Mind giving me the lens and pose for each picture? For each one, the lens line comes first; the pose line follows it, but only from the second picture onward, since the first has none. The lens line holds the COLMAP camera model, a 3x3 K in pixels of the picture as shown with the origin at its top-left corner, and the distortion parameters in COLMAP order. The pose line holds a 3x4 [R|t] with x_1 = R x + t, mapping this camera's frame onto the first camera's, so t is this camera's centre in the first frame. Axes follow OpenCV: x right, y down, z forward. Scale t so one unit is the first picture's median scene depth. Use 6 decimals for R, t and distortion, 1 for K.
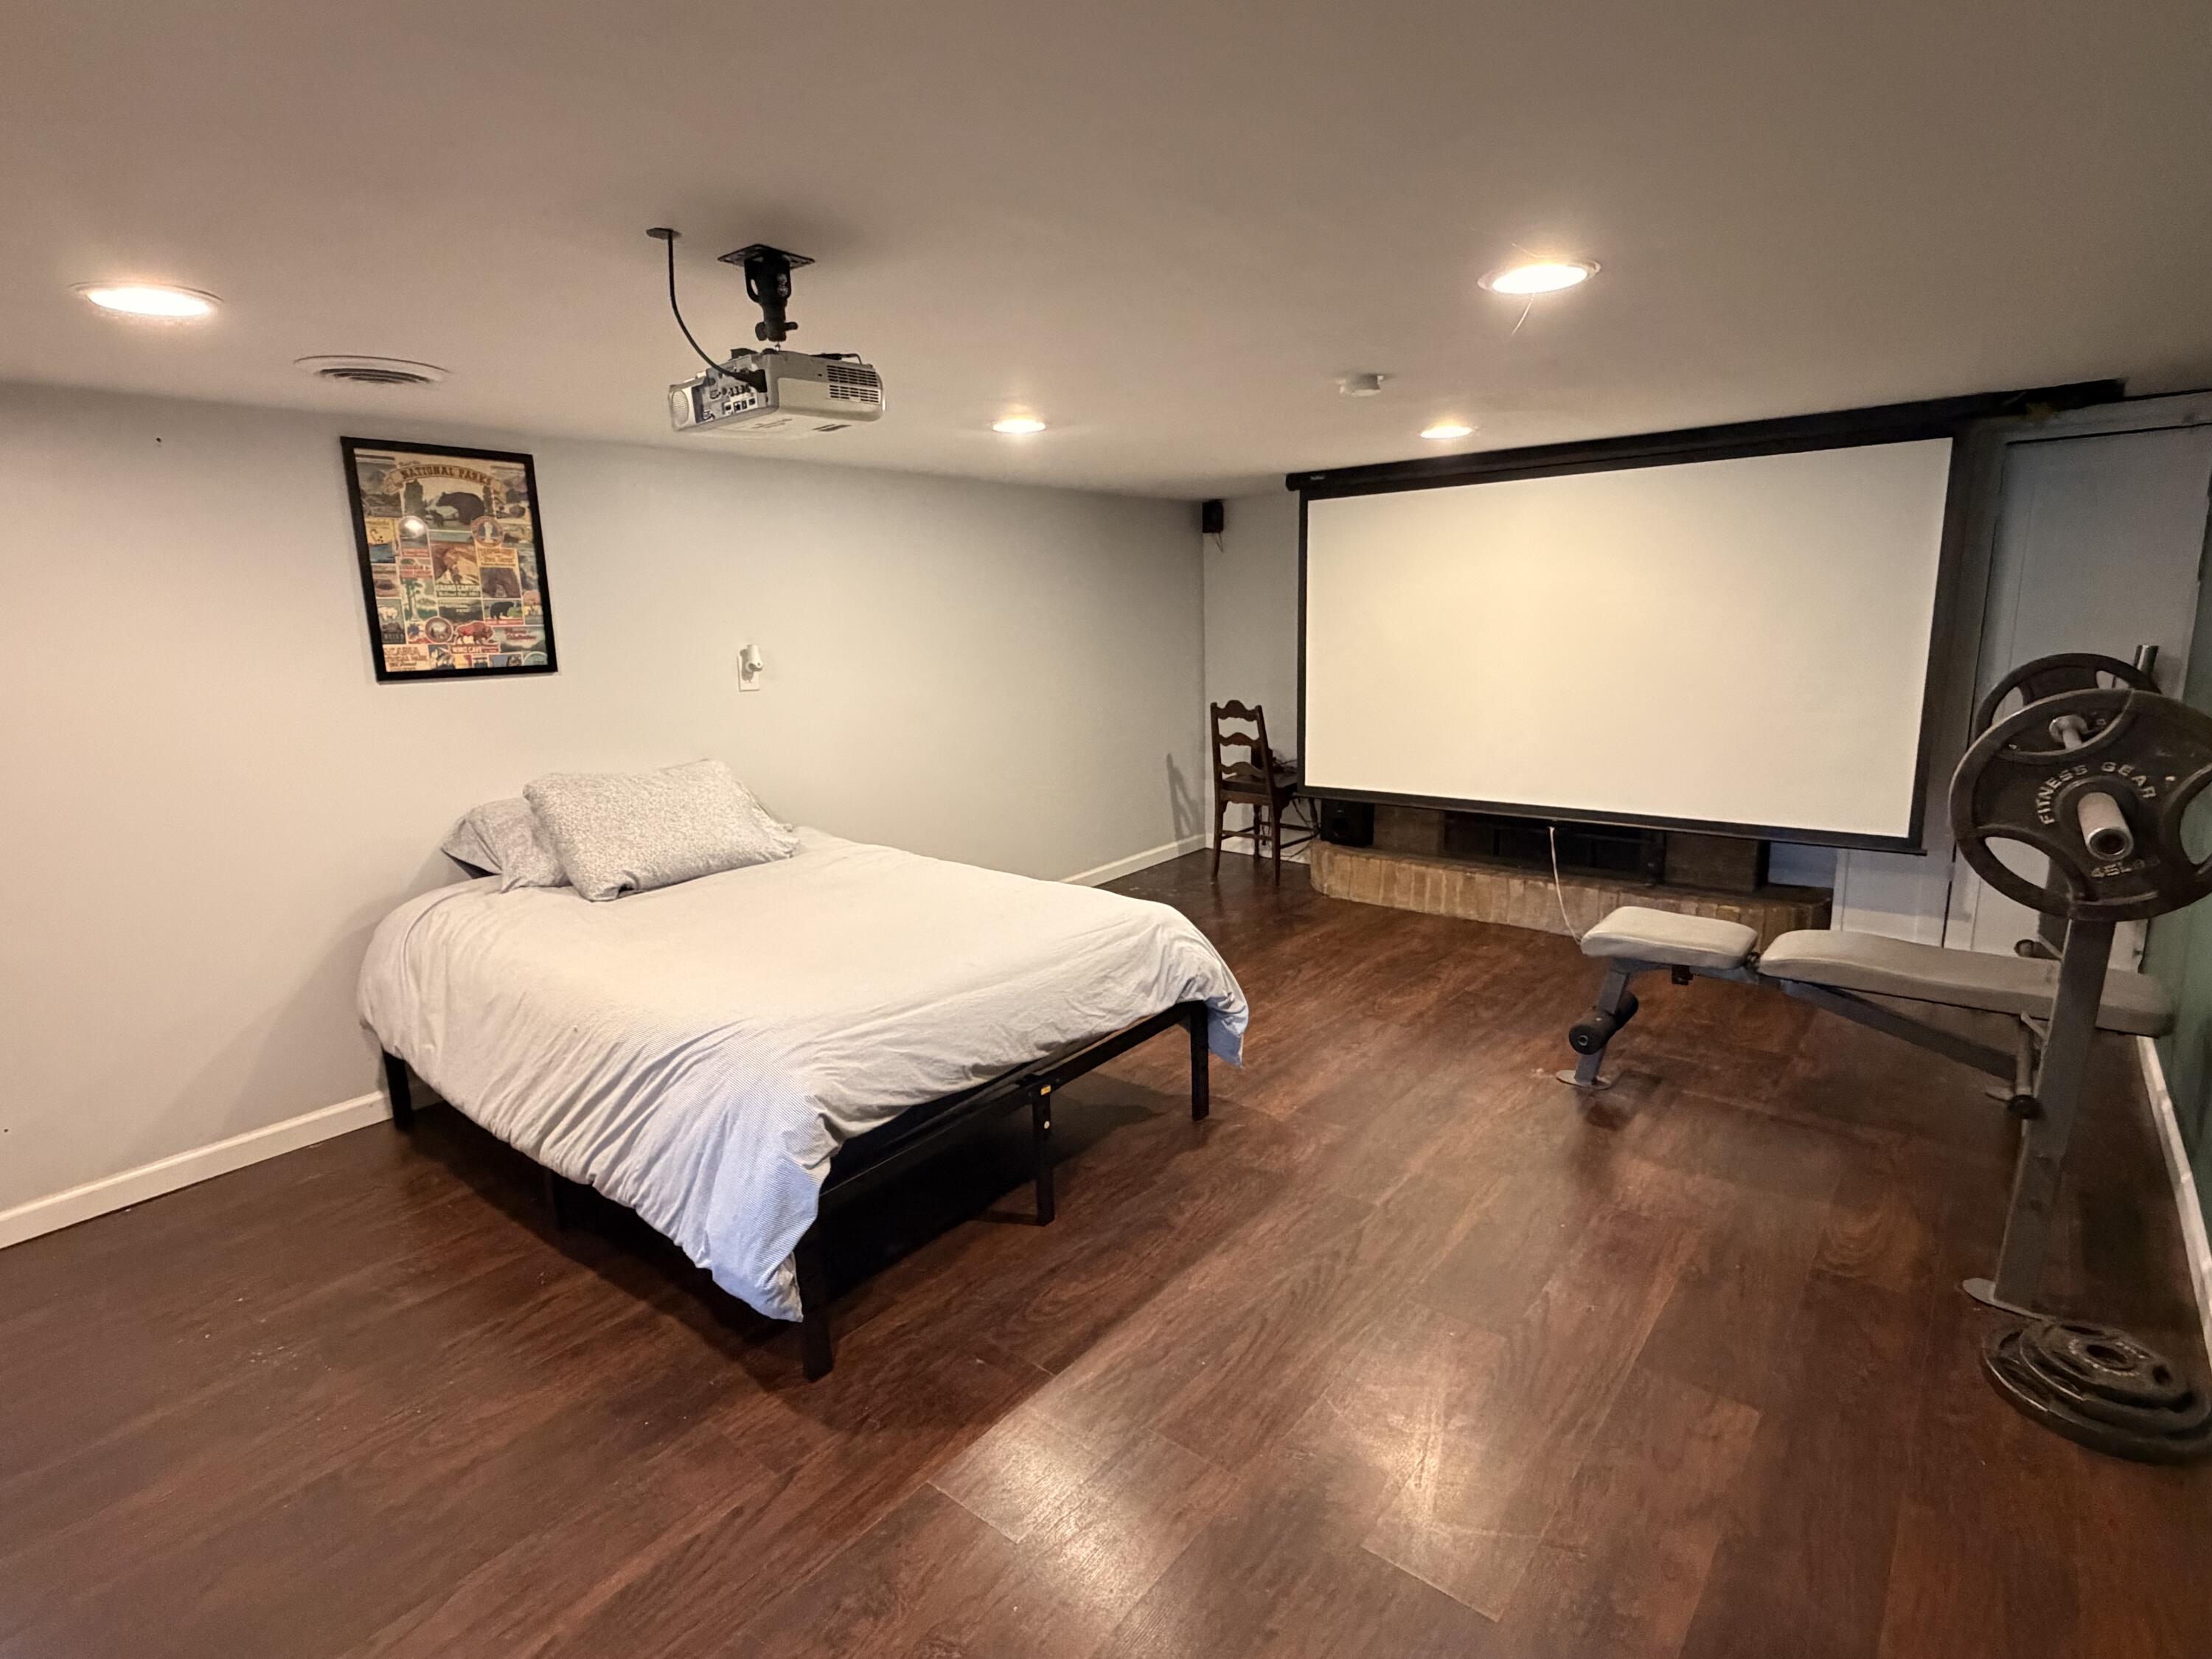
lens RADIAL K [[1098.6, 0, 1102.7], [0, 1098.6, 822.0], [0, 0, 1]] dist [0.002801, -0.001660]
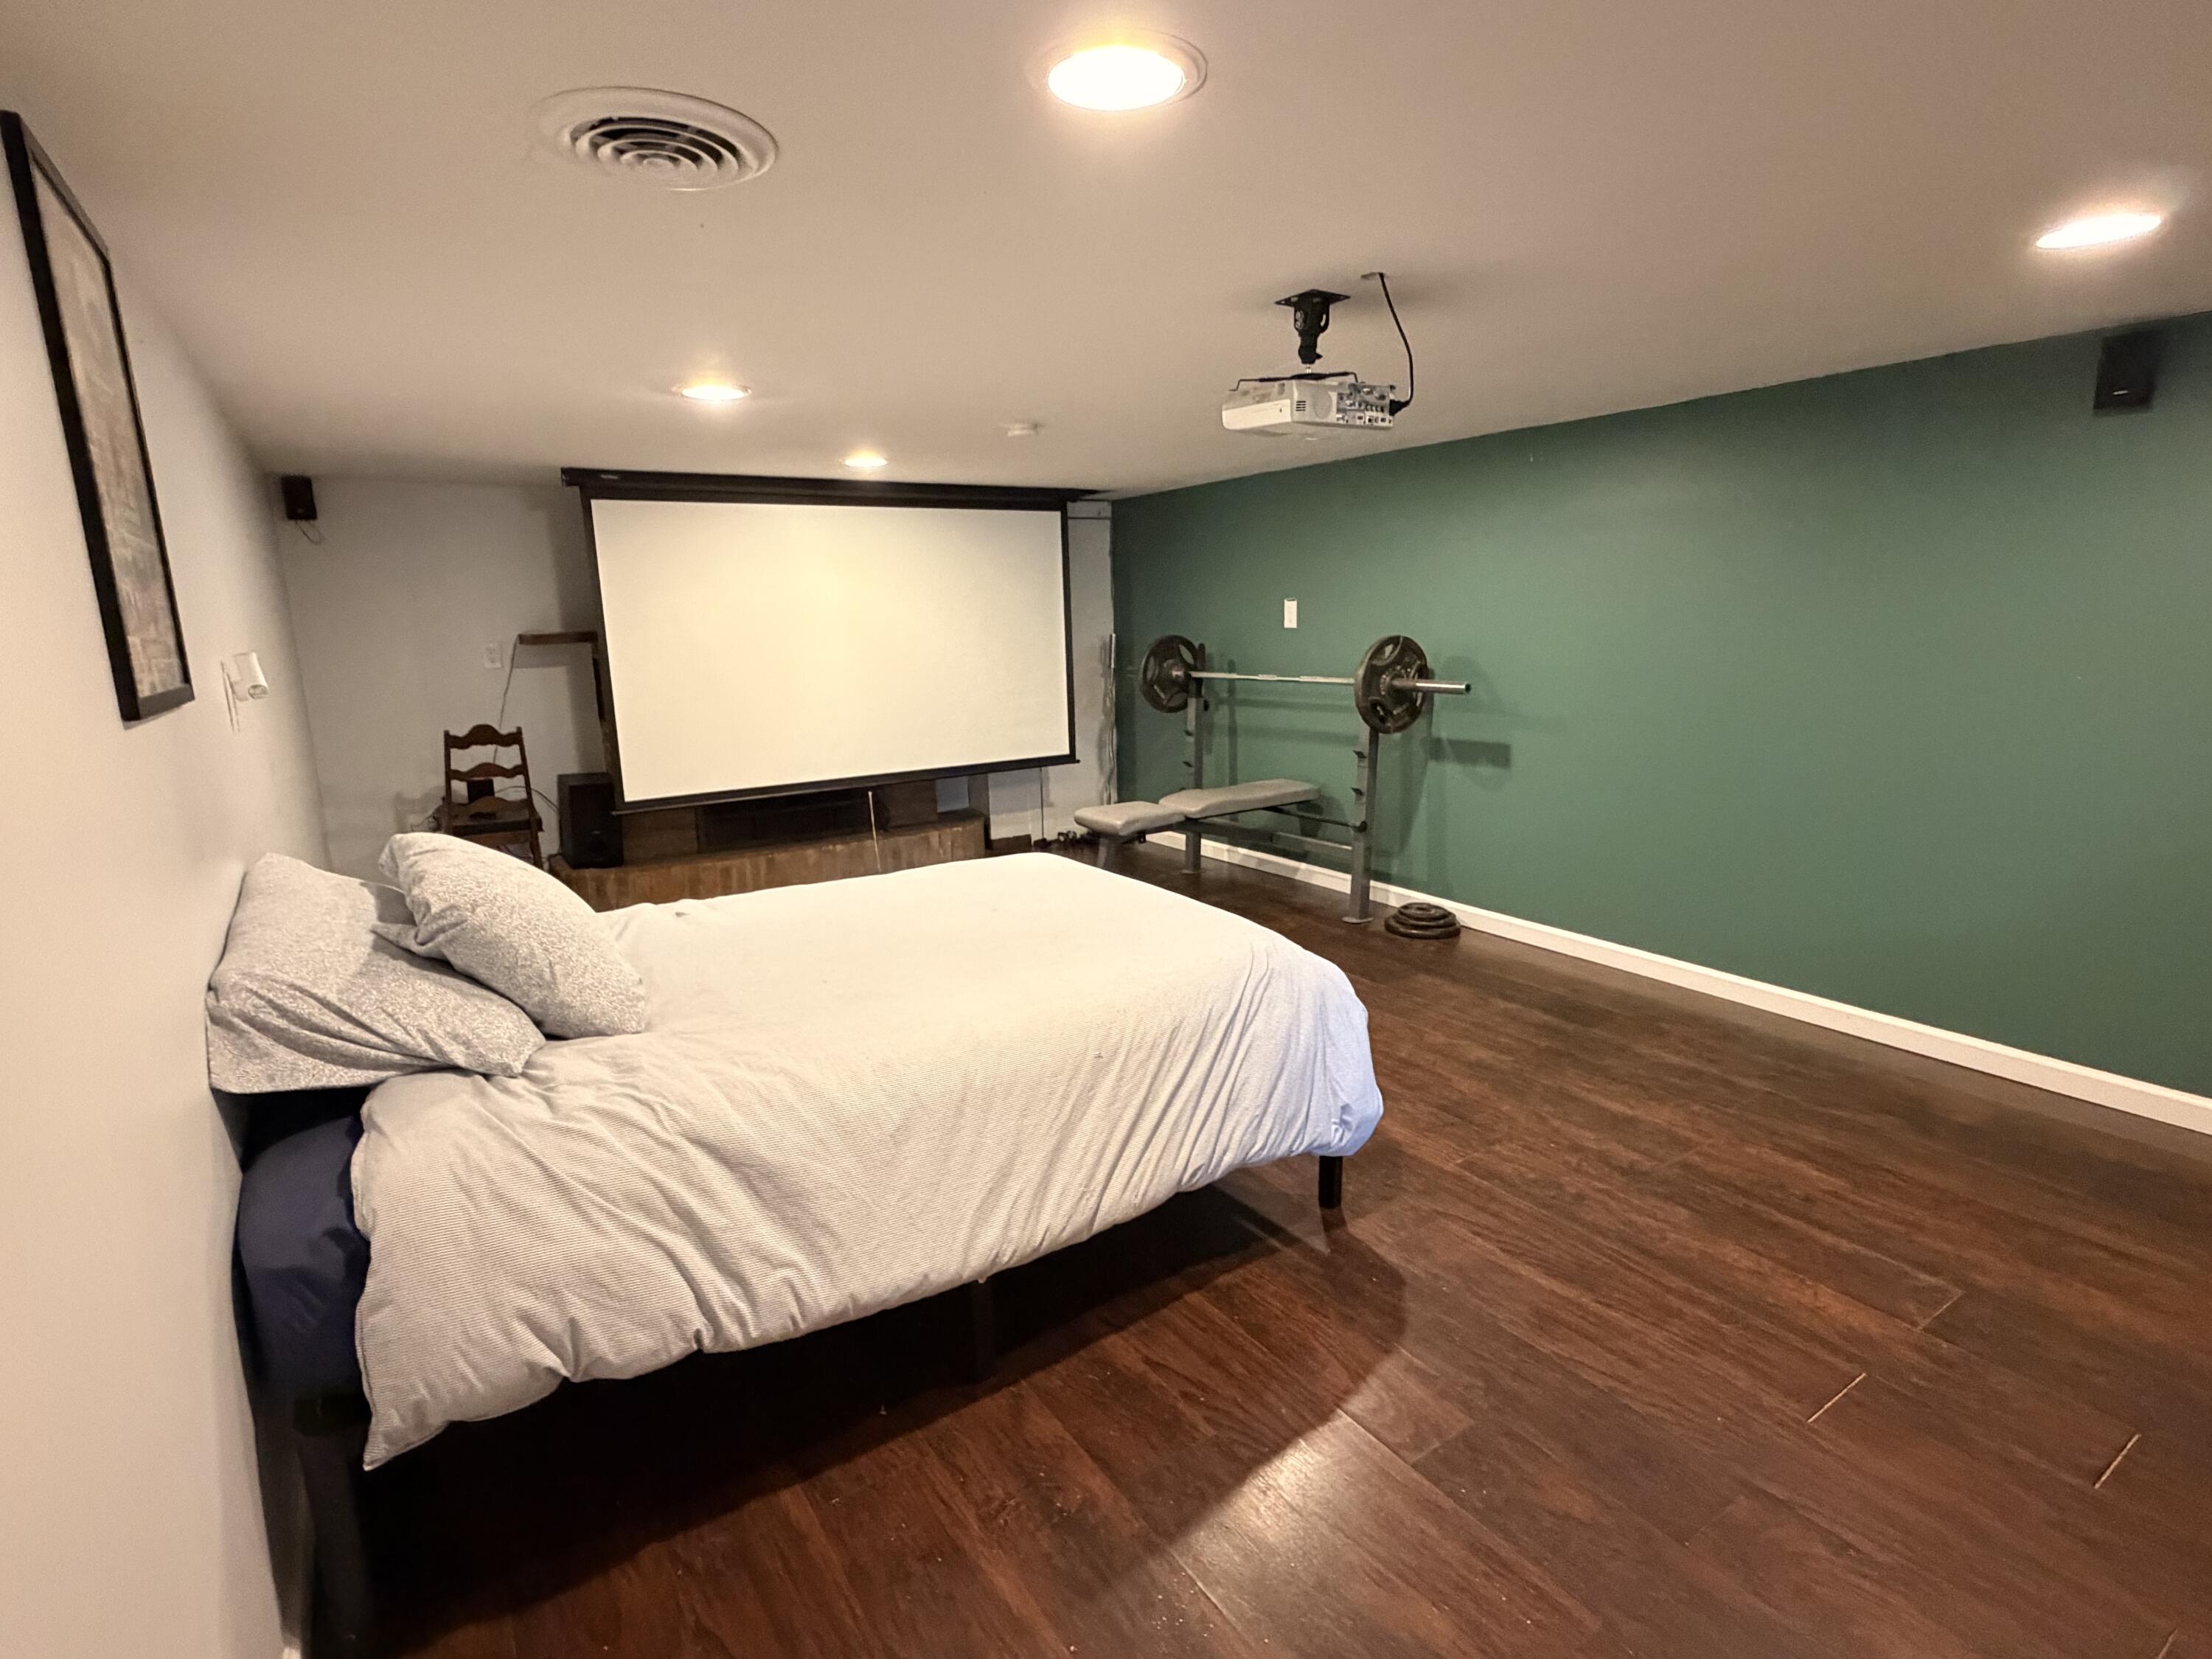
lens RADIAL K [[1098.6, 0, 1108.7], [0, 1098.6, 815.8], [0, 0, 1]] dist [0.002801, -0.001660]
pose [[0.298313, -0.160441, 0.940887, -1.172971], [0.197066, 0.974884, 0.103757, -0.077598], [-0.933903, 0.154464, 0.322438, 0.636611]]
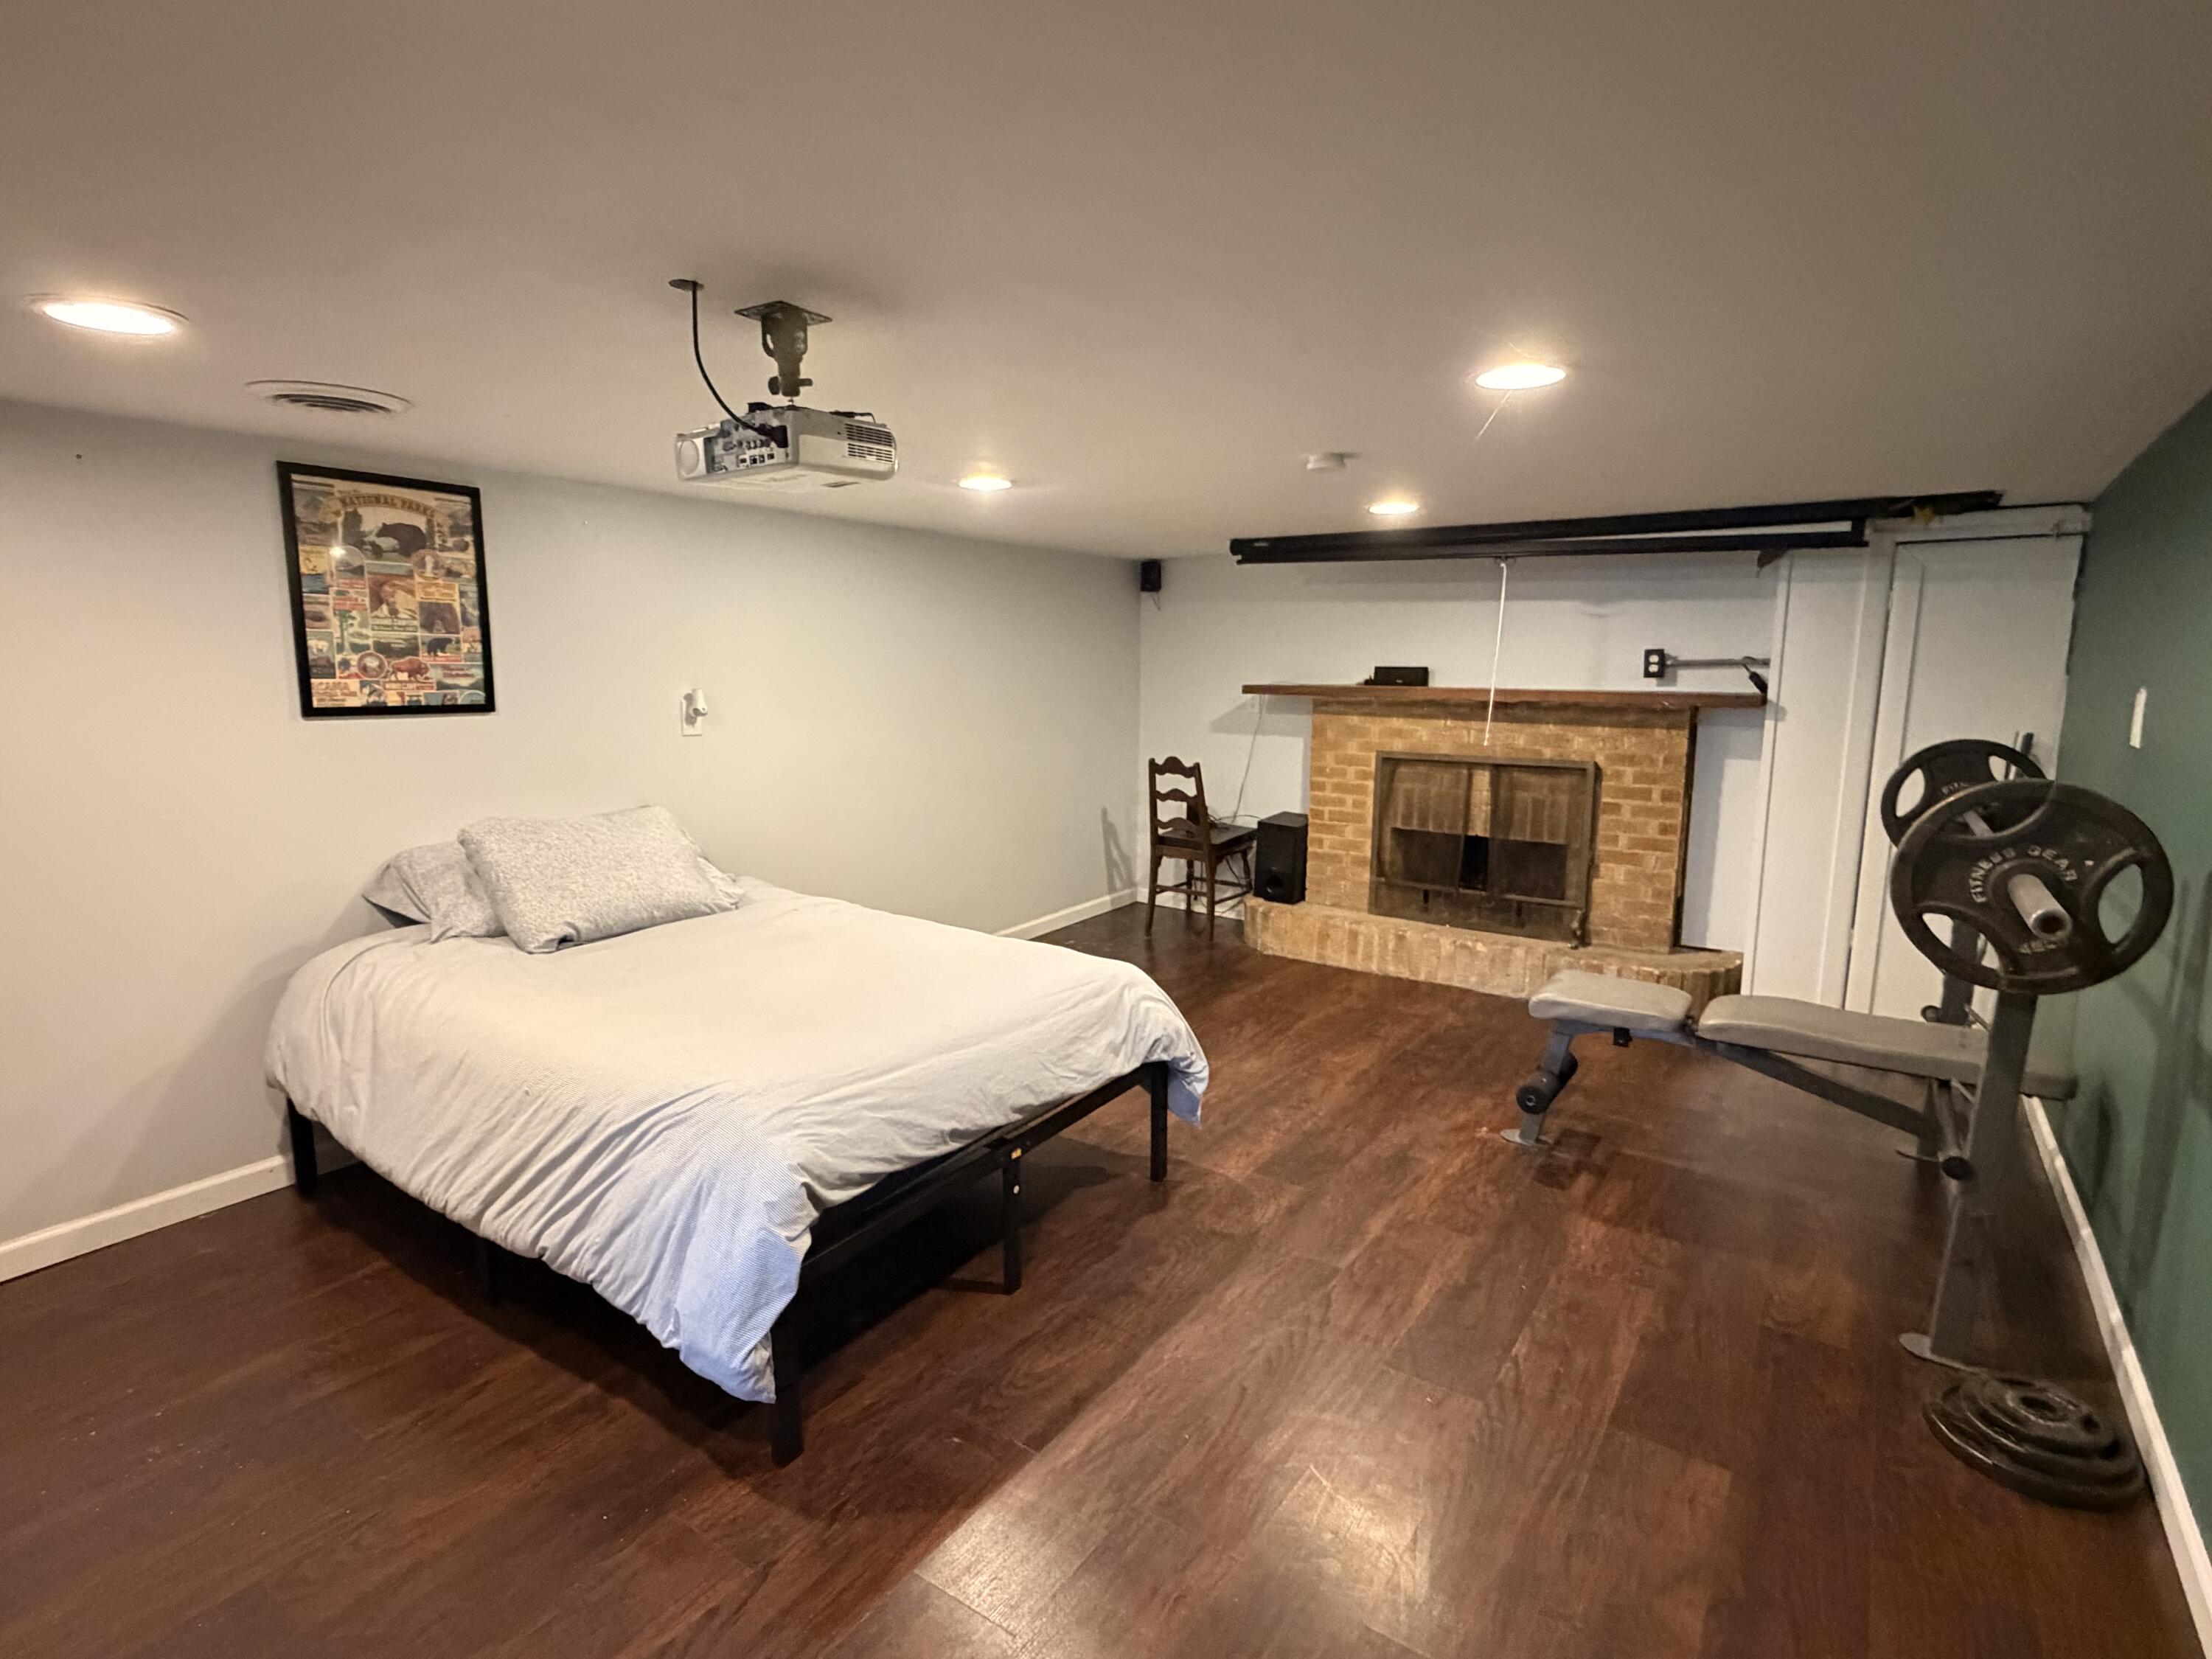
lens RADIAL K [[1098.6, 0, 1102.8], [0, 1098.6, 823.3], [0, 0, 1]] dist [0.002801, -0.001660]
pose [[0.996003, 0.021975, 0.086579, -0.066365], [-0.018243, 0.998880, -0.043662, -0.009808], [-0.087442, 0.041908, 0.995288, 0.002089]]
